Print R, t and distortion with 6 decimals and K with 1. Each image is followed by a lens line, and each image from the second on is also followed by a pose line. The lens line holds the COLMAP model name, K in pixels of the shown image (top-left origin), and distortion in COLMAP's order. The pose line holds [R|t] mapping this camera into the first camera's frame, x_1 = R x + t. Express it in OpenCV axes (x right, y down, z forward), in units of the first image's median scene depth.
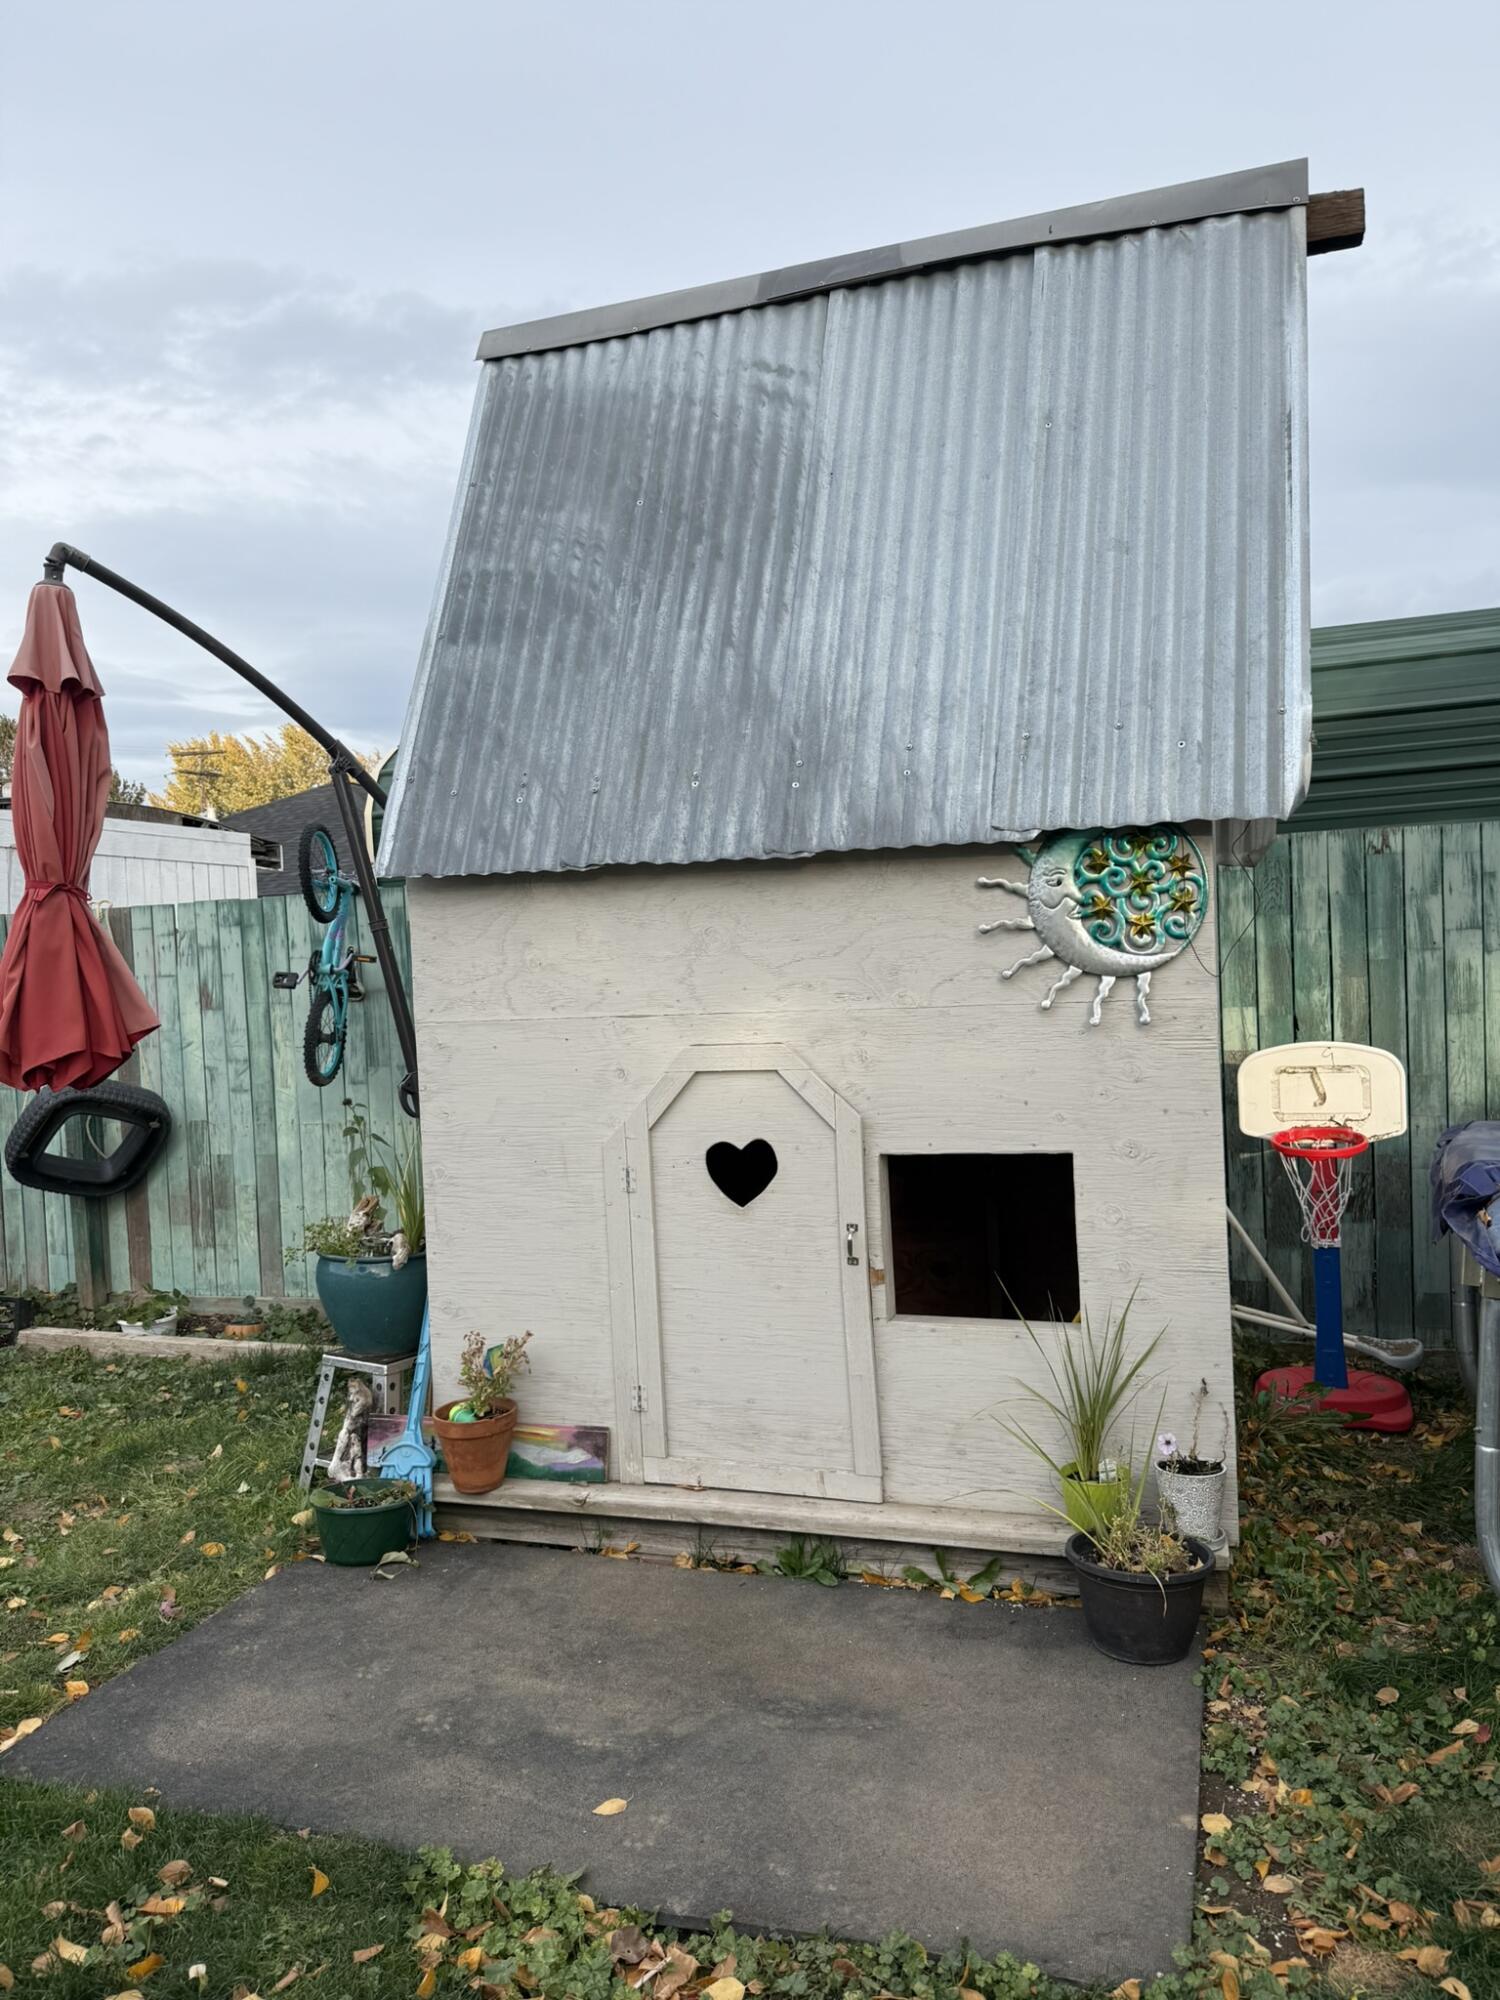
lens RADIAL K [[1400.9, 0, 750.0], [0, 1400.9, 1000.0], [0, 0, 1]] dist [0.055879, -0.001732]
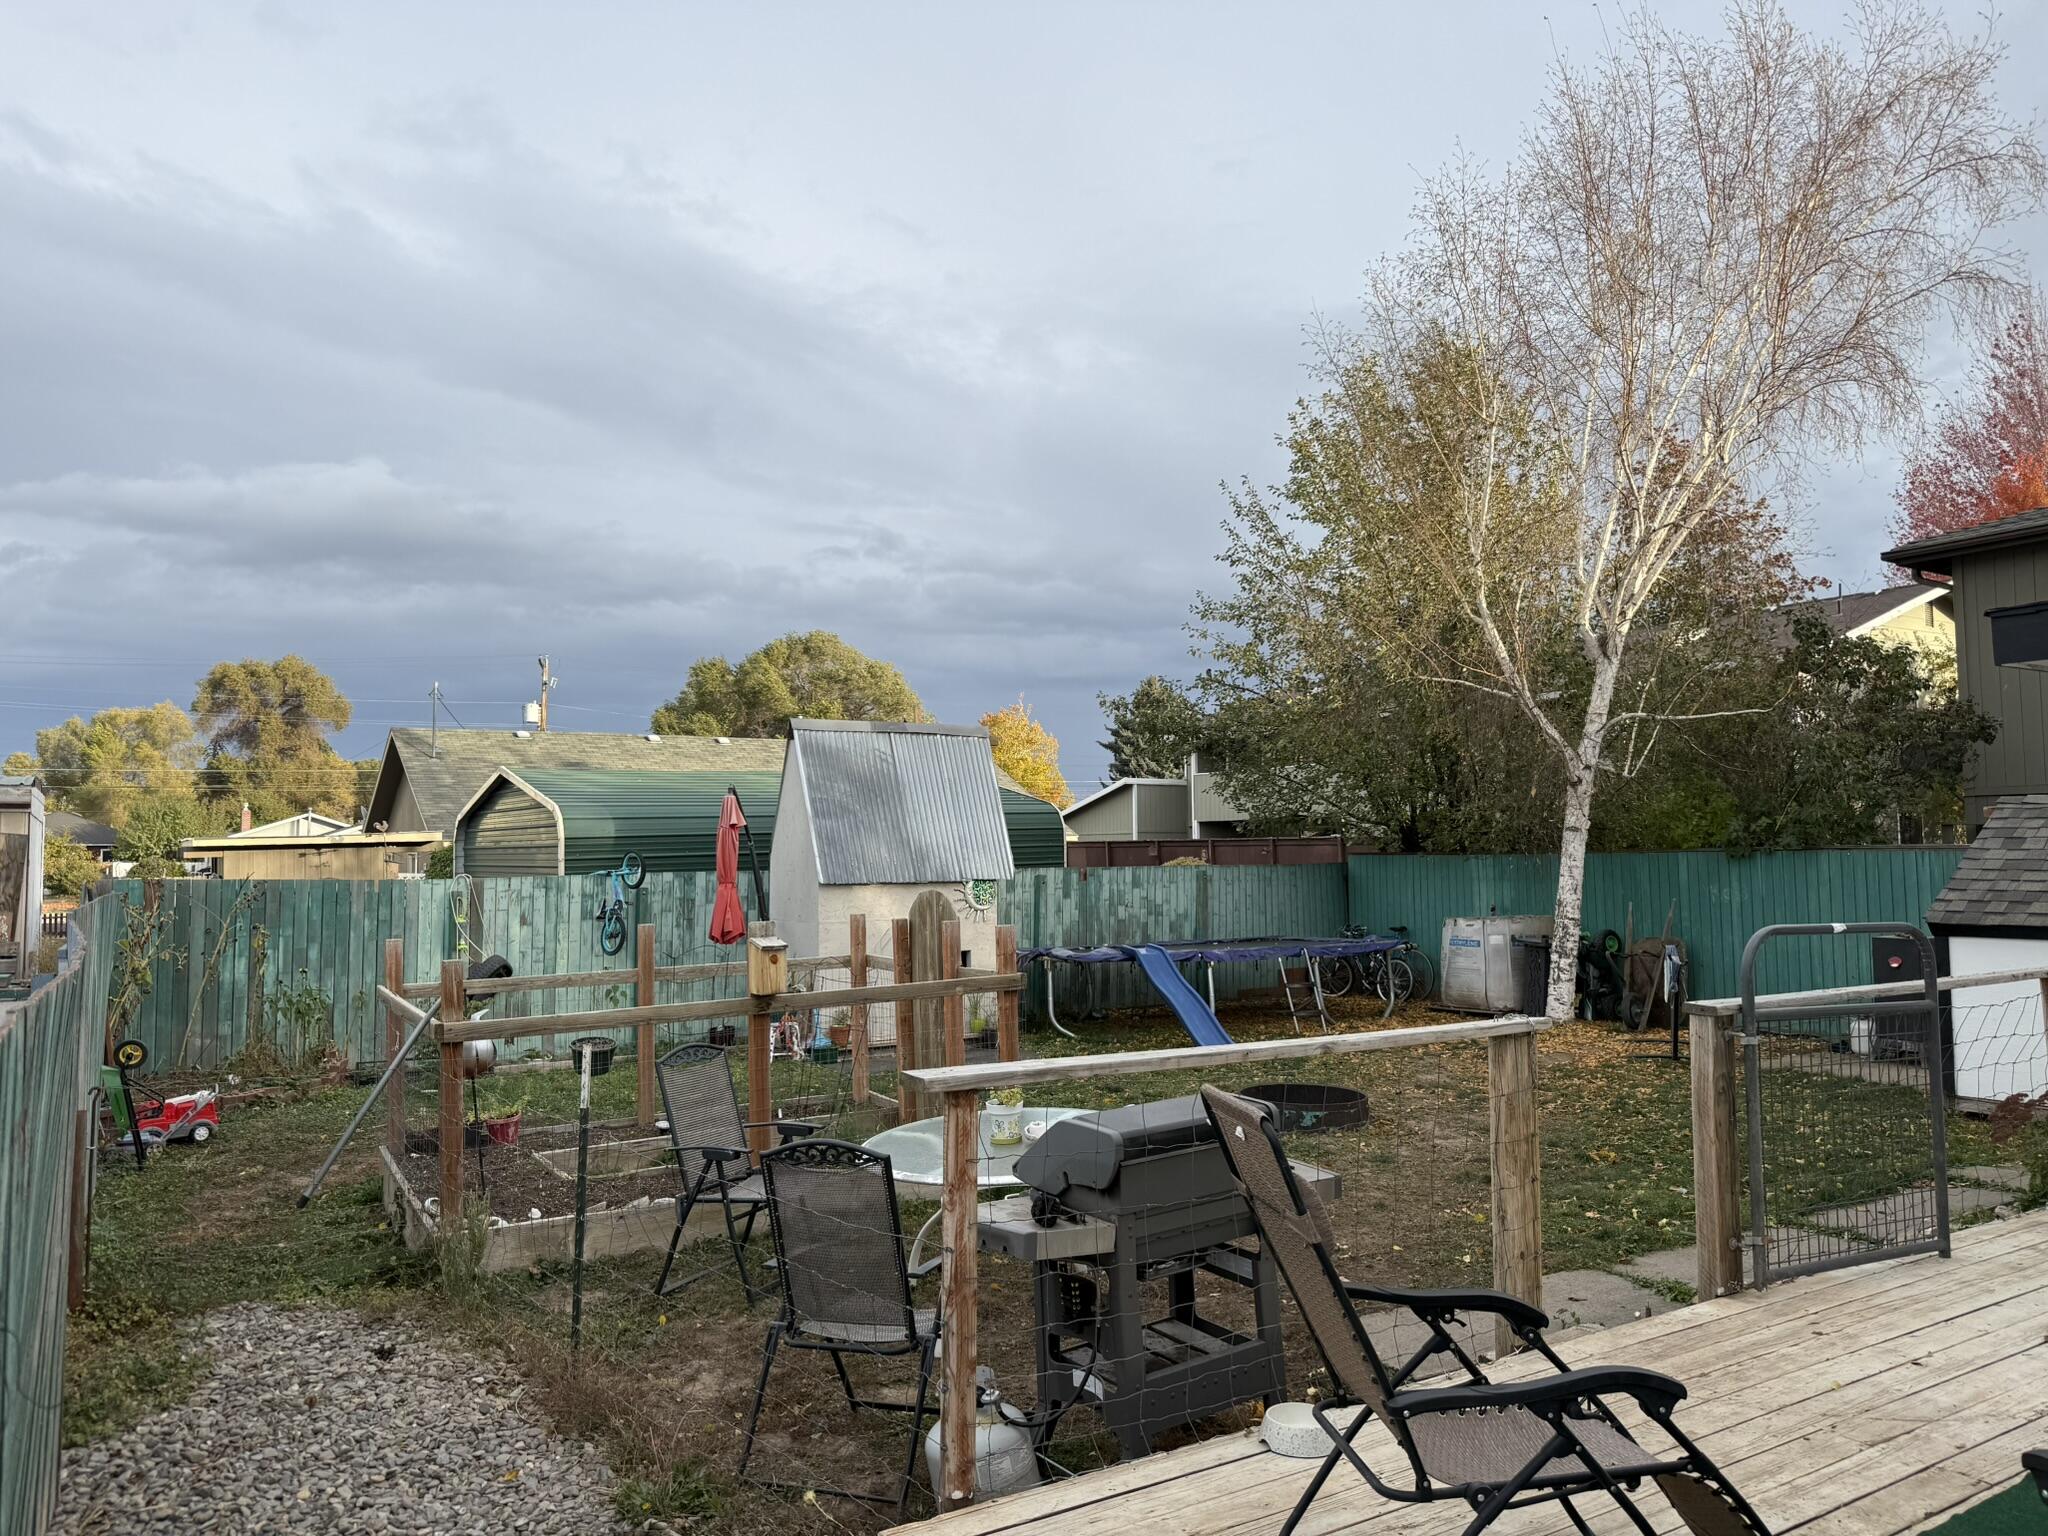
lens RADIAL K [[1434.6, 0, 1024.0], [0, 1434.6, 768.0], [0, 0, 1]] dist [0.055879, -0.001732]
pose [[0.658163, 0.072946, 0.749333, -2.082862], [0.008215, 0.994540, -0.104032, 0.004390], [-0.752831, 0.074626, 0.653970, -1.440523]]
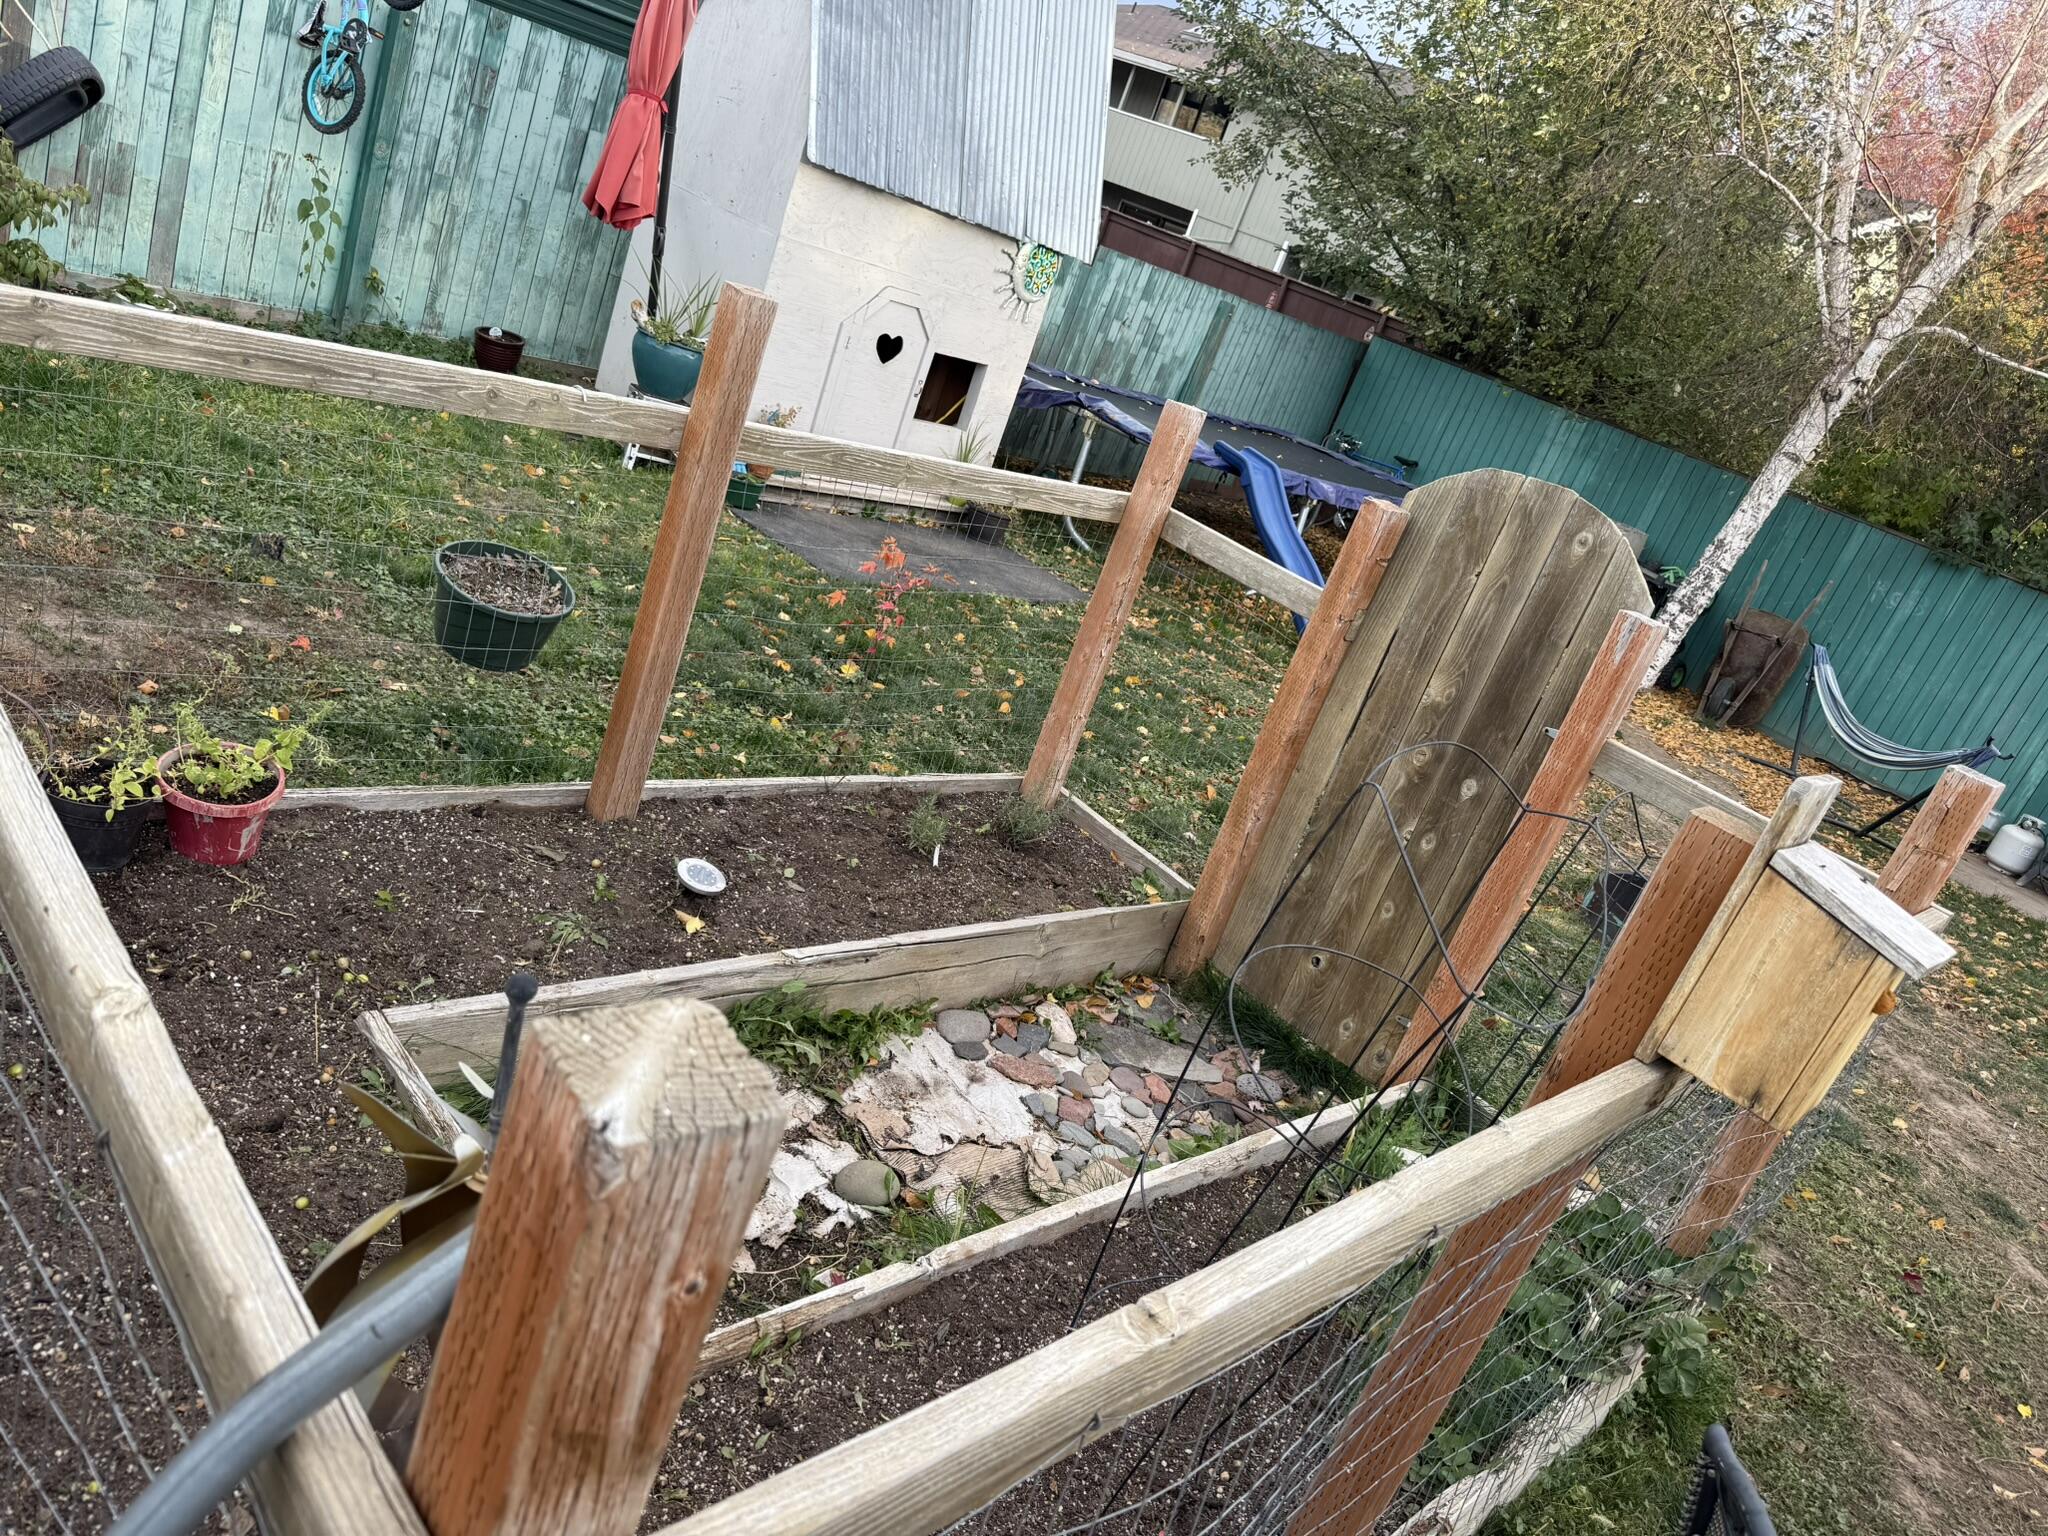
lens RADIAL K [[1463.6, 0, 1024.0], [0, 1463.6, 768.0], [0, 0, 1]] dist [0.012612, -0.003838]
pose [[0.420423, -0.142793, 0.896022, -1.504533], [-0.335336, 0.893164, 0.299681, -0.037578], [-0.843086, -0.426461, 0.327623, -0.165828]]
